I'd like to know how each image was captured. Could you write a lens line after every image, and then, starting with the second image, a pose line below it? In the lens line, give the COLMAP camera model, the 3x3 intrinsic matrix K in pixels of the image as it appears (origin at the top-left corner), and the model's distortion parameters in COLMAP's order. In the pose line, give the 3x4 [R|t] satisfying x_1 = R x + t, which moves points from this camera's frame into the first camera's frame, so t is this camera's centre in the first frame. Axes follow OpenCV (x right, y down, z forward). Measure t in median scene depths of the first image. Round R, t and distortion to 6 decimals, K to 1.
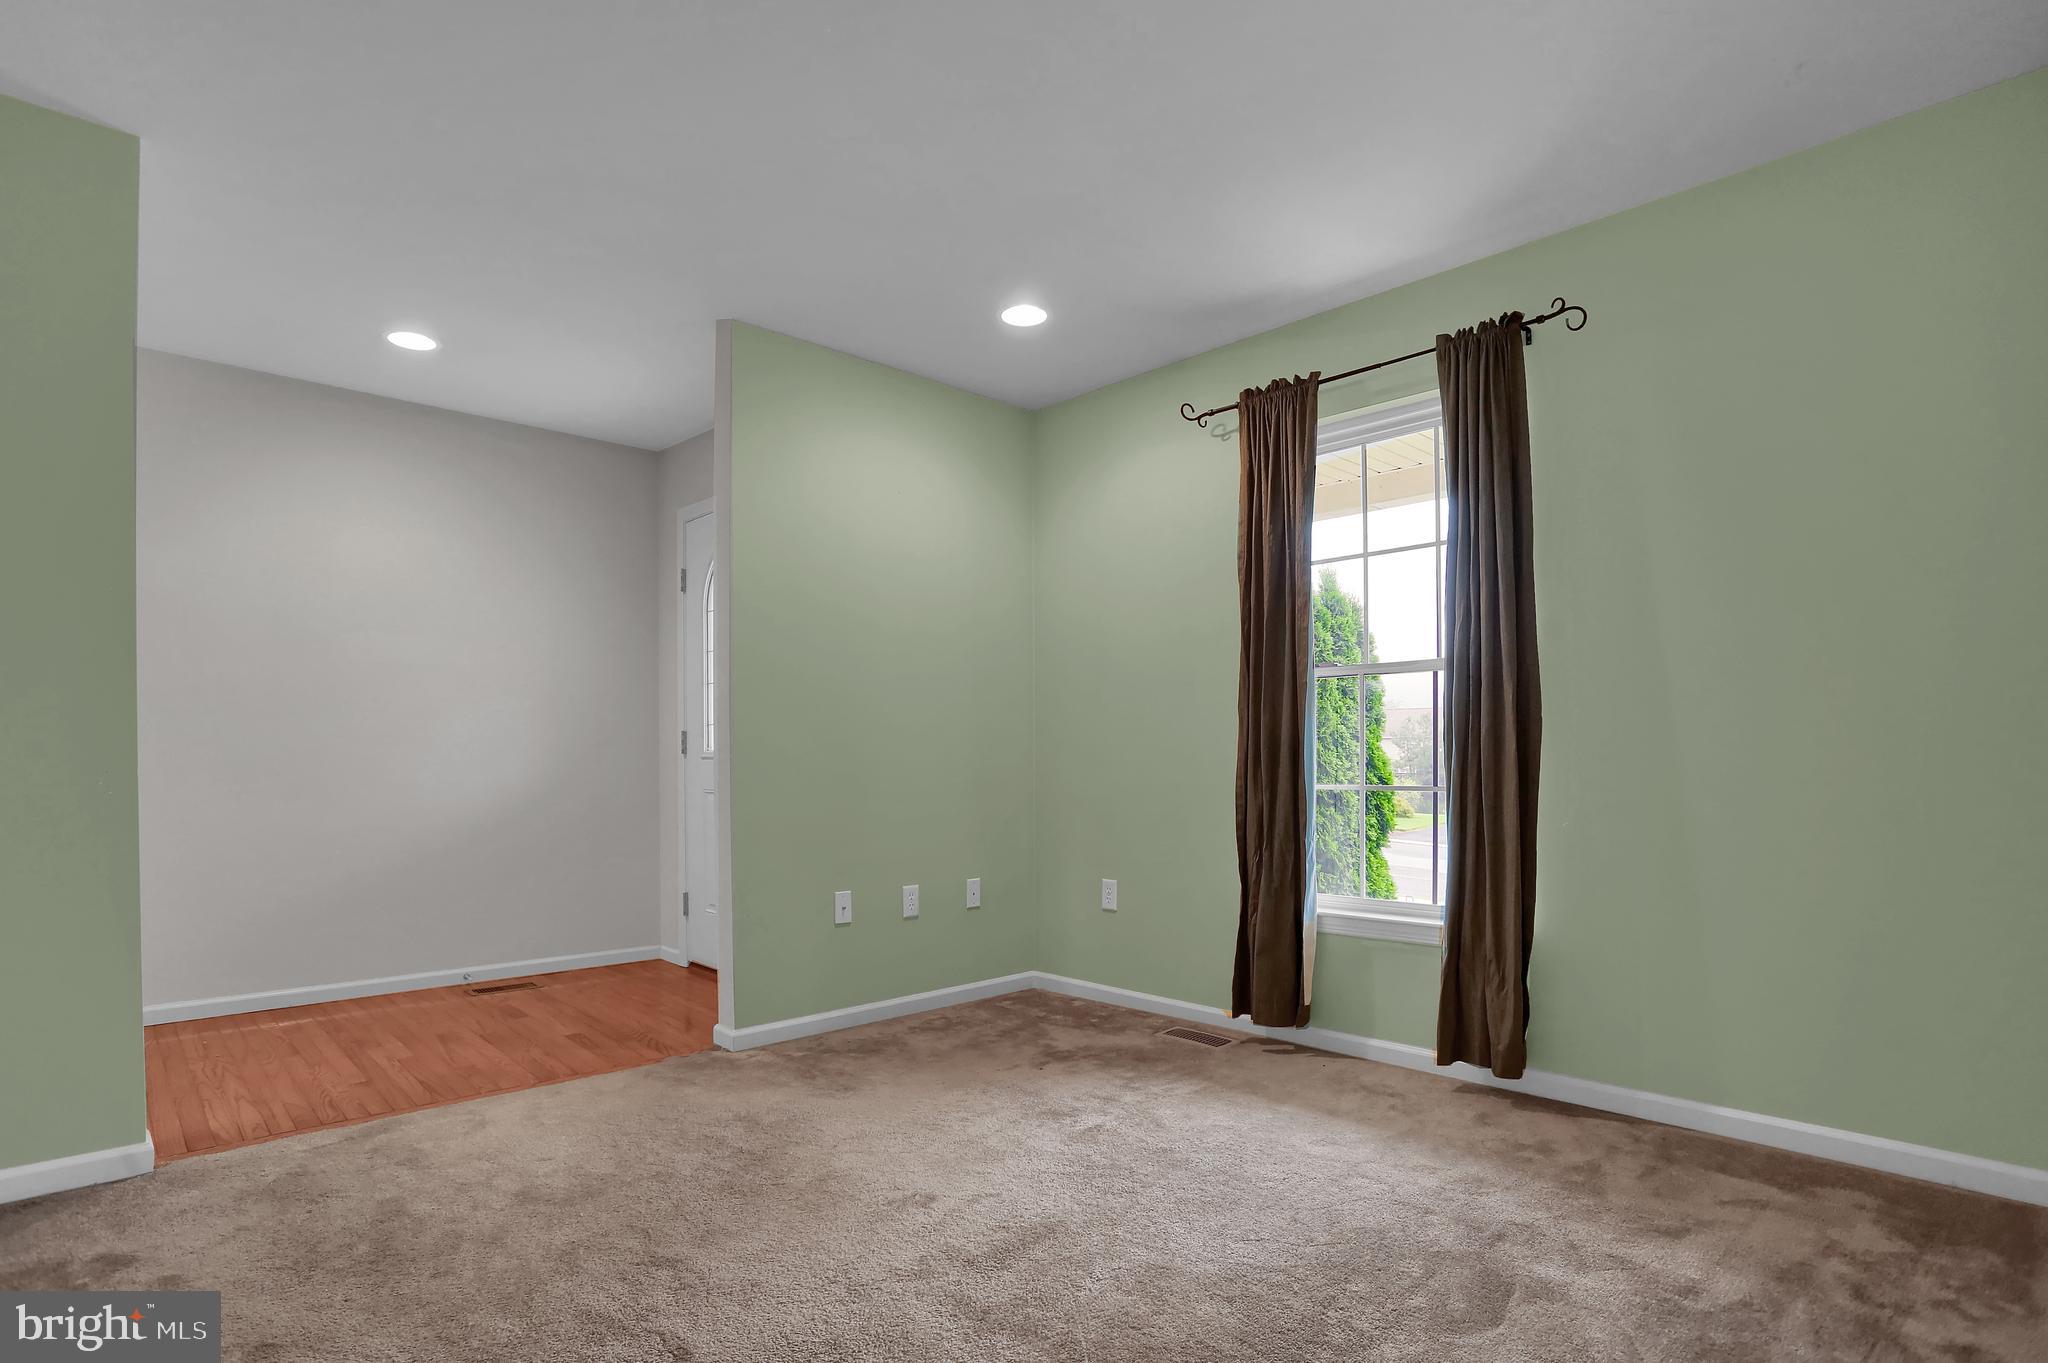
lens RADIAL K [[1039.9, 0, 995.5], [0, 1039.9, 737.7], [0, 0, 1]] dist [-0.018182, 0.000527]
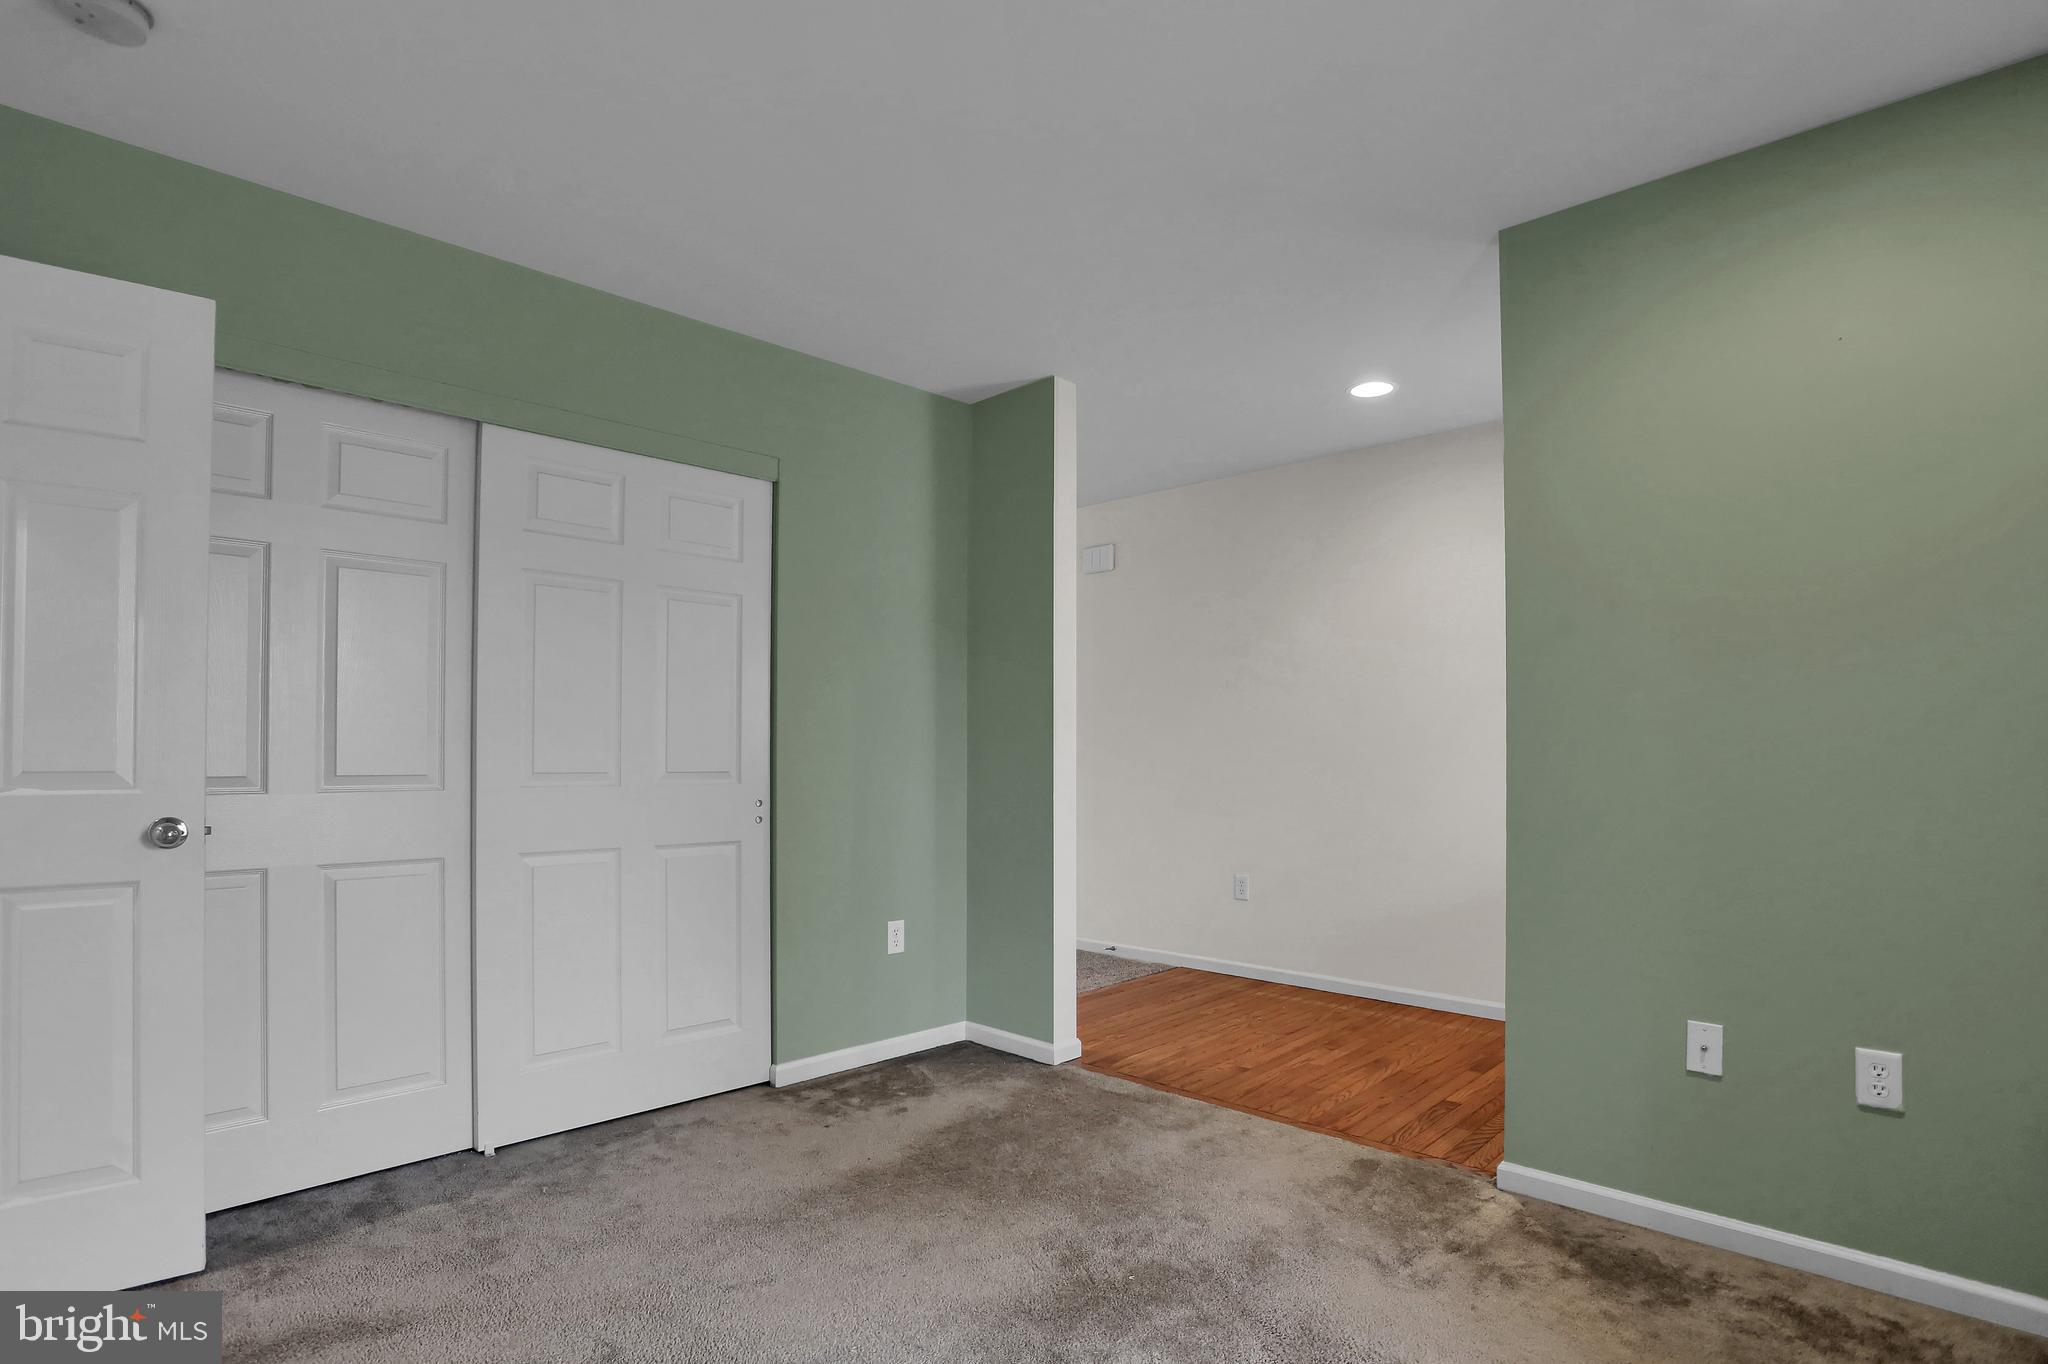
lens RADIAL K [[1028.0, 0, 1021.6], [0, 1028.0, 751.1], [0, 0, 1]] dist [-0.079774, 0.039211]
pose [[0.052904, -0.003251, -0.998594, 0.465434], [0.025322, 0.999678, -0.001913, -0.026117], [0.998279, -0.025186, 0.052969, 0.616644]]
